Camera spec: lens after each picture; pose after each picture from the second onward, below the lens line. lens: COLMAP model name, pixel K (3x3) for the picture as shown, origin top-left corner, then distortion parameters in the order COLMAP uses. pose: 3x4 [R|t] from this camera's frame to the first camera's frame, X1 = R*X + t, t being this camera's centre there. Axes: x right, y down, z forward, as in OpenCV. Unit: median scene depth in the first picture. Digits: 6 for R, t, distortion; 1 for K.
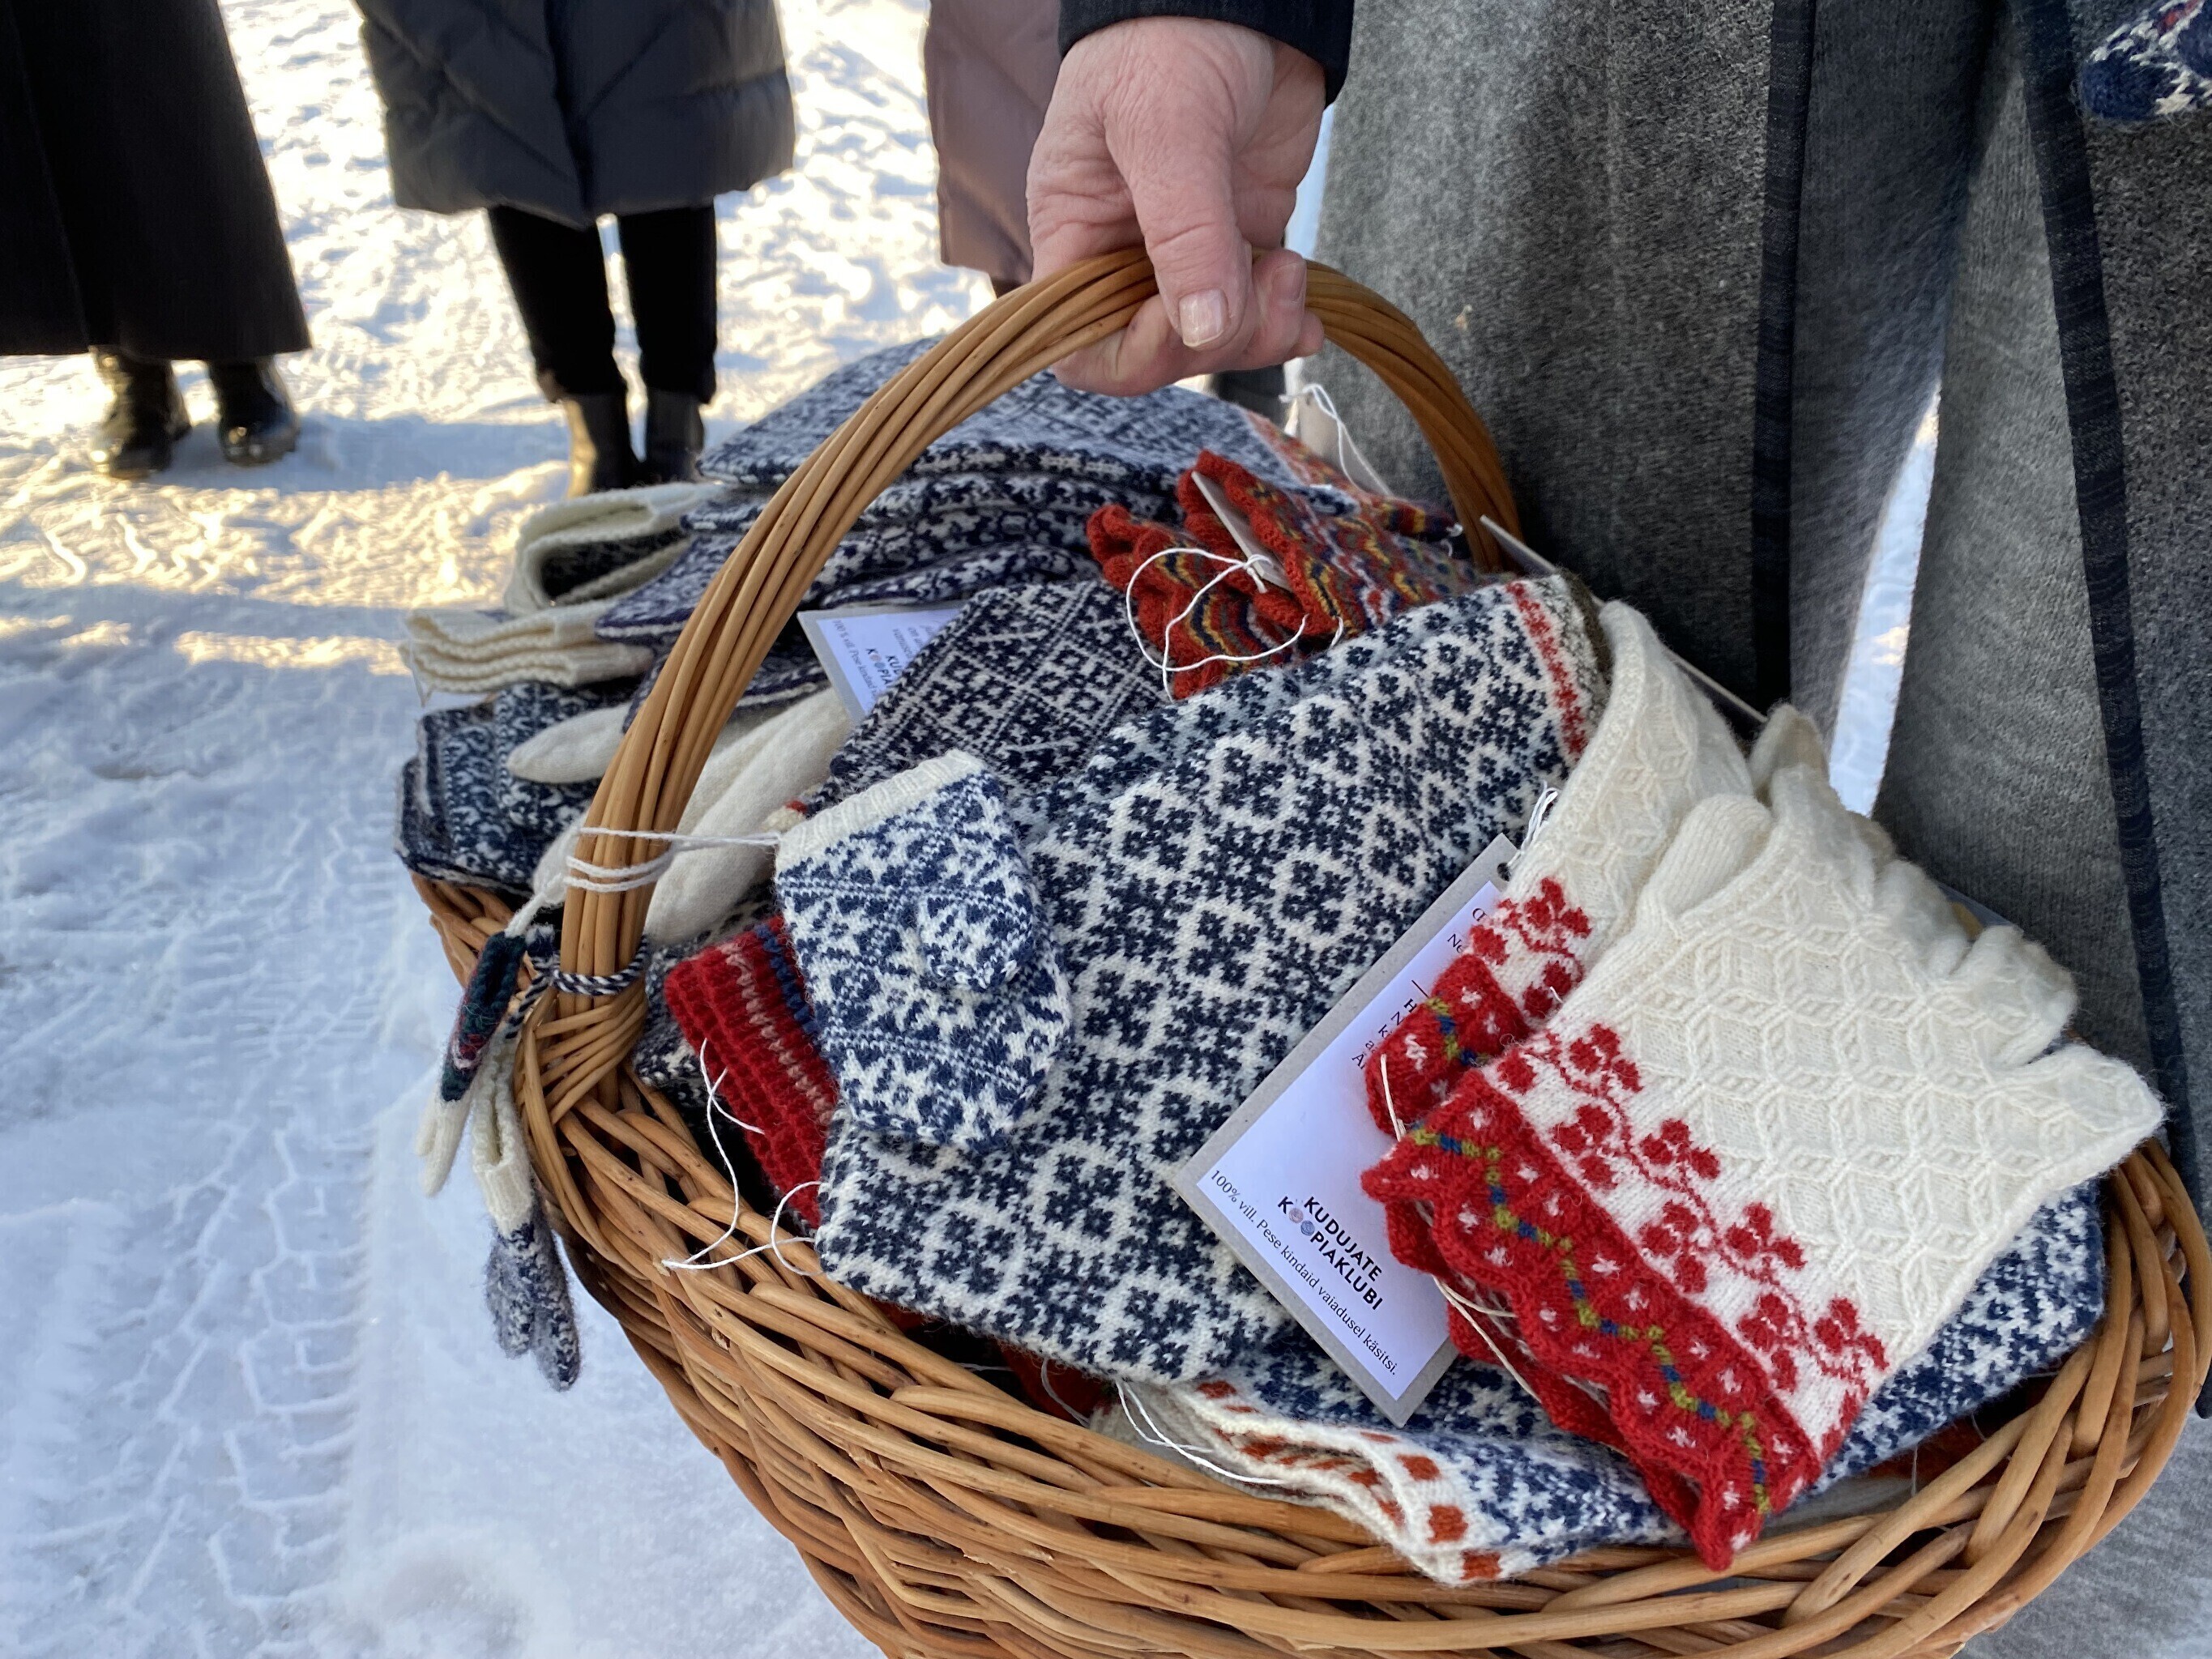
lens RADIAL K [[1632.1, 0, 1097.3], [0, 1632.1, 816.0], [0, 0, 1]] dist [0.028336, -0.004959]
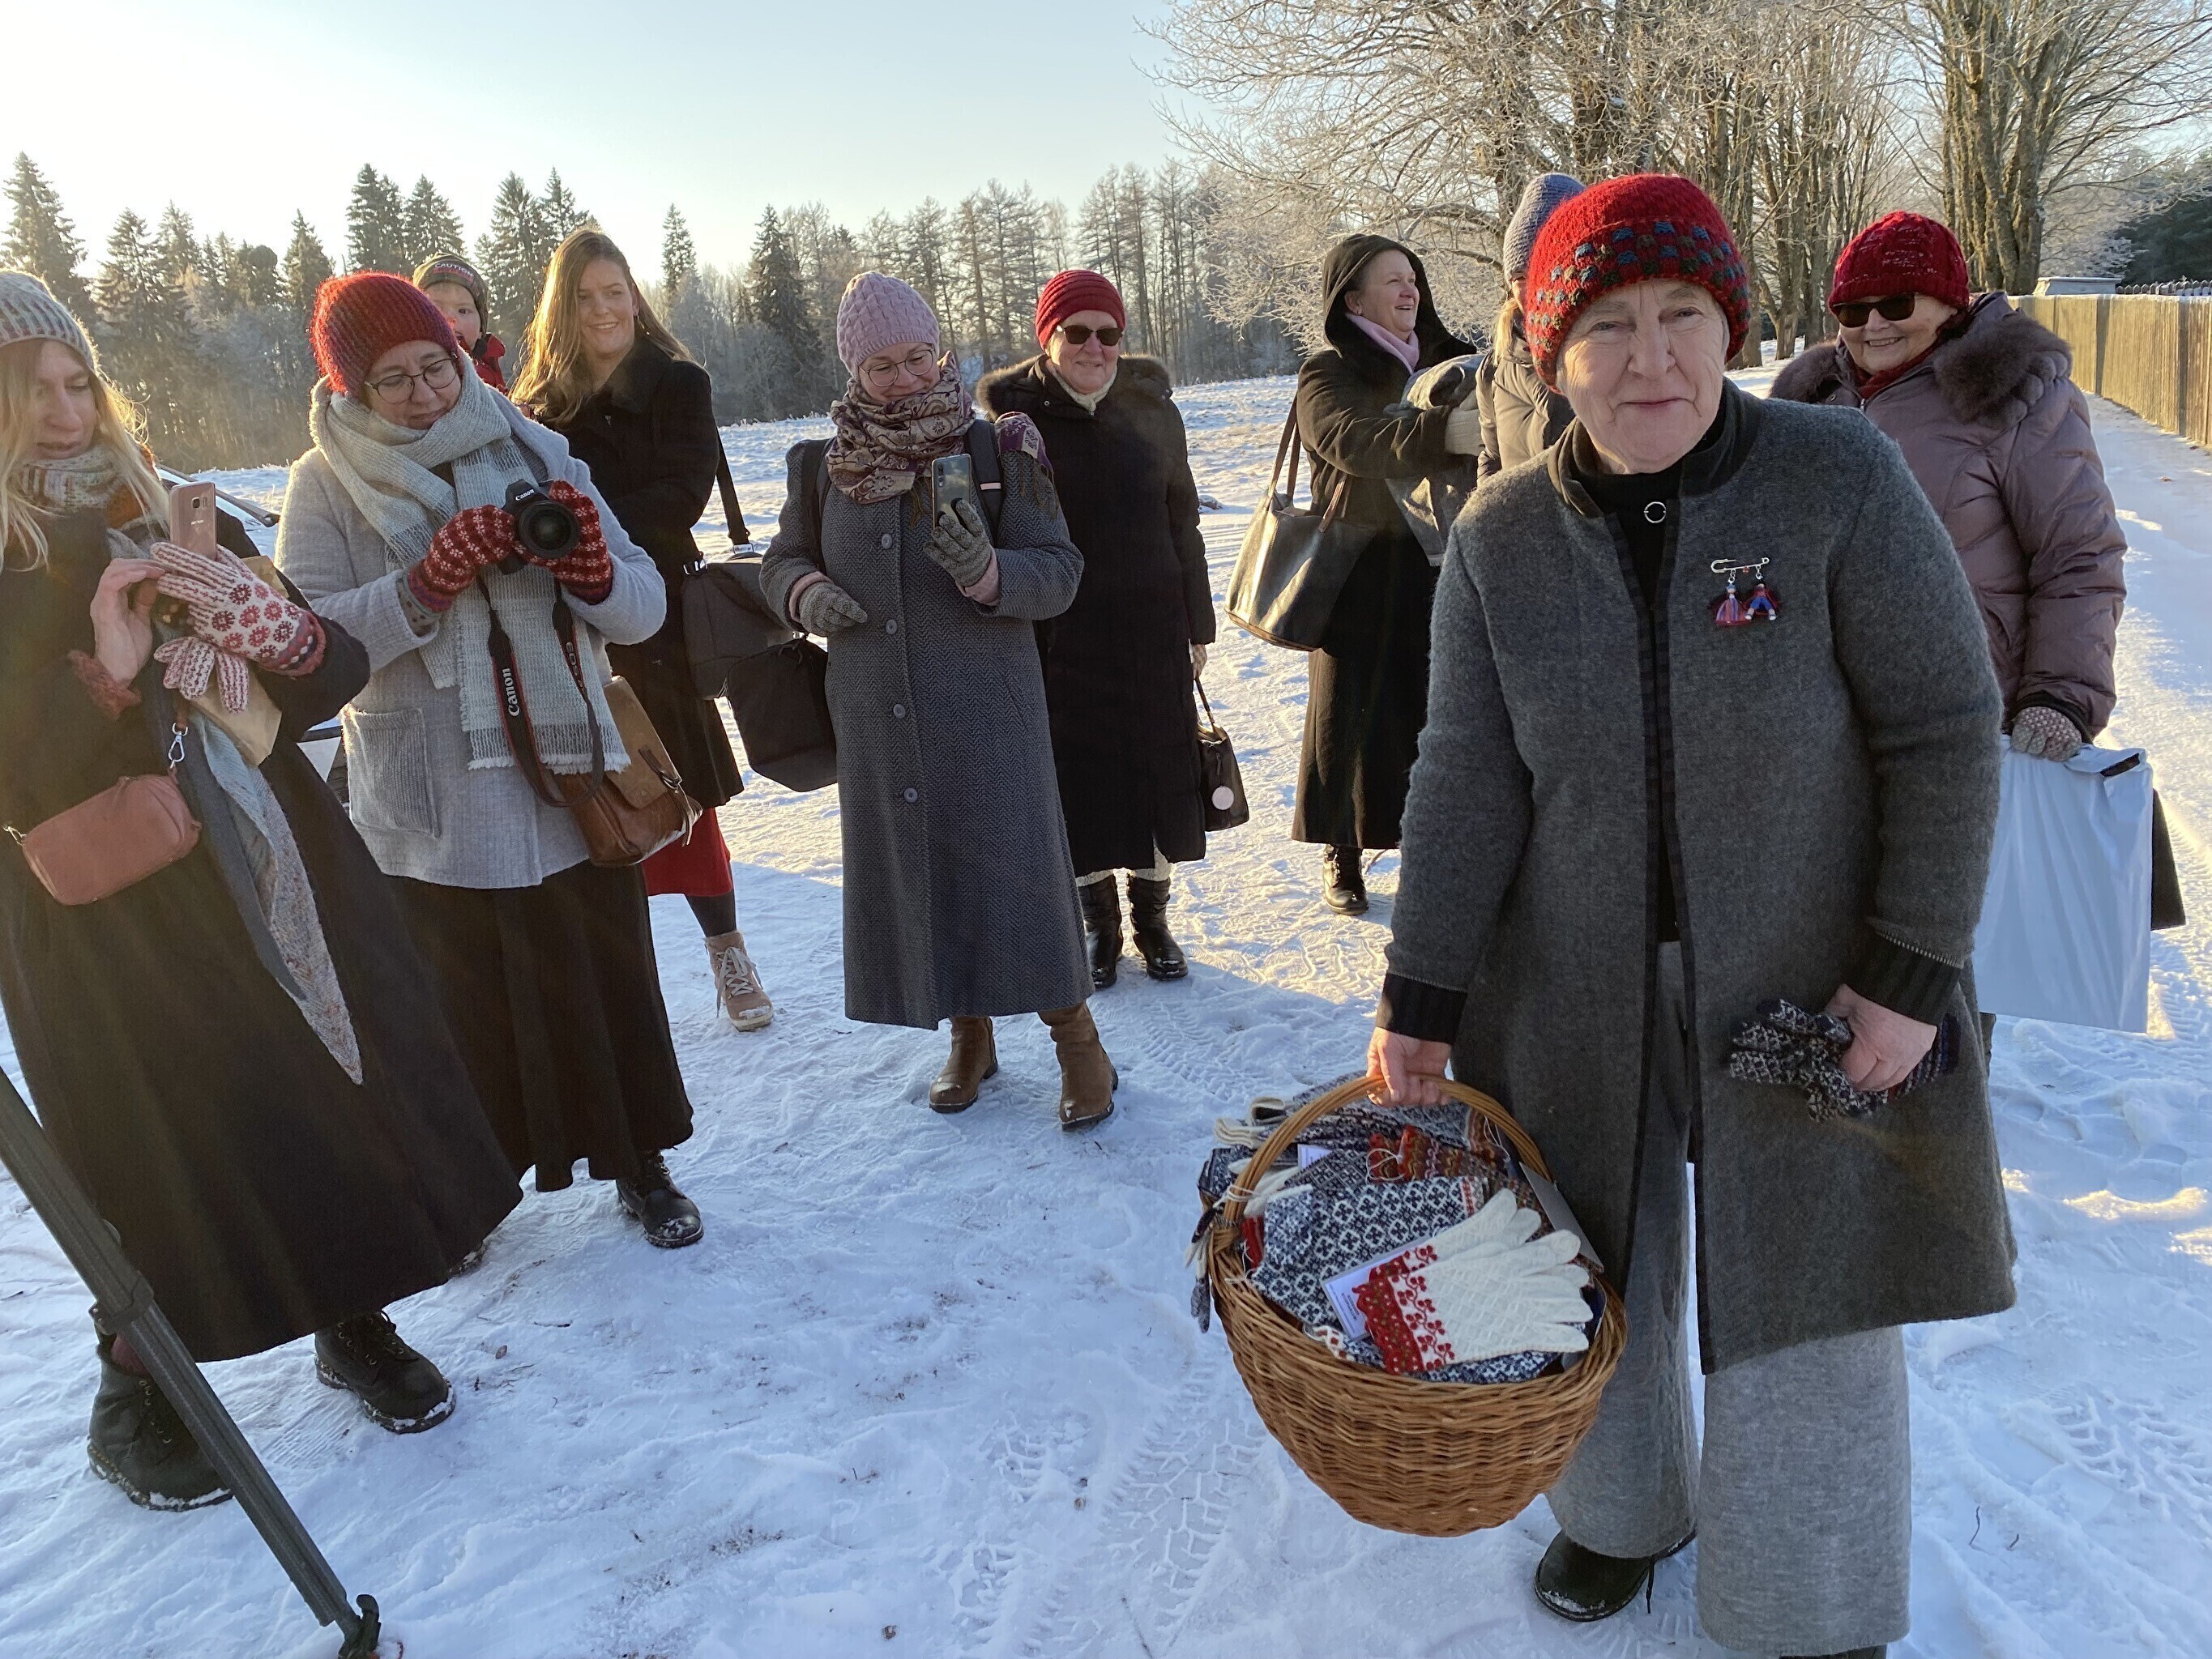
lens RADIAL K [[1632.1, 0, 1101.9], [0, 1632.1, 823.5], [0, 0, 1]] dist [0.028336, -0.004959]
pose [[0.858724, 0.107401, -0.501056, 1.656455], [-0.234973, 0.951464, -0.198758, 0.043610], [0.455390, 0.288413, 0.842281, -3.516664]]
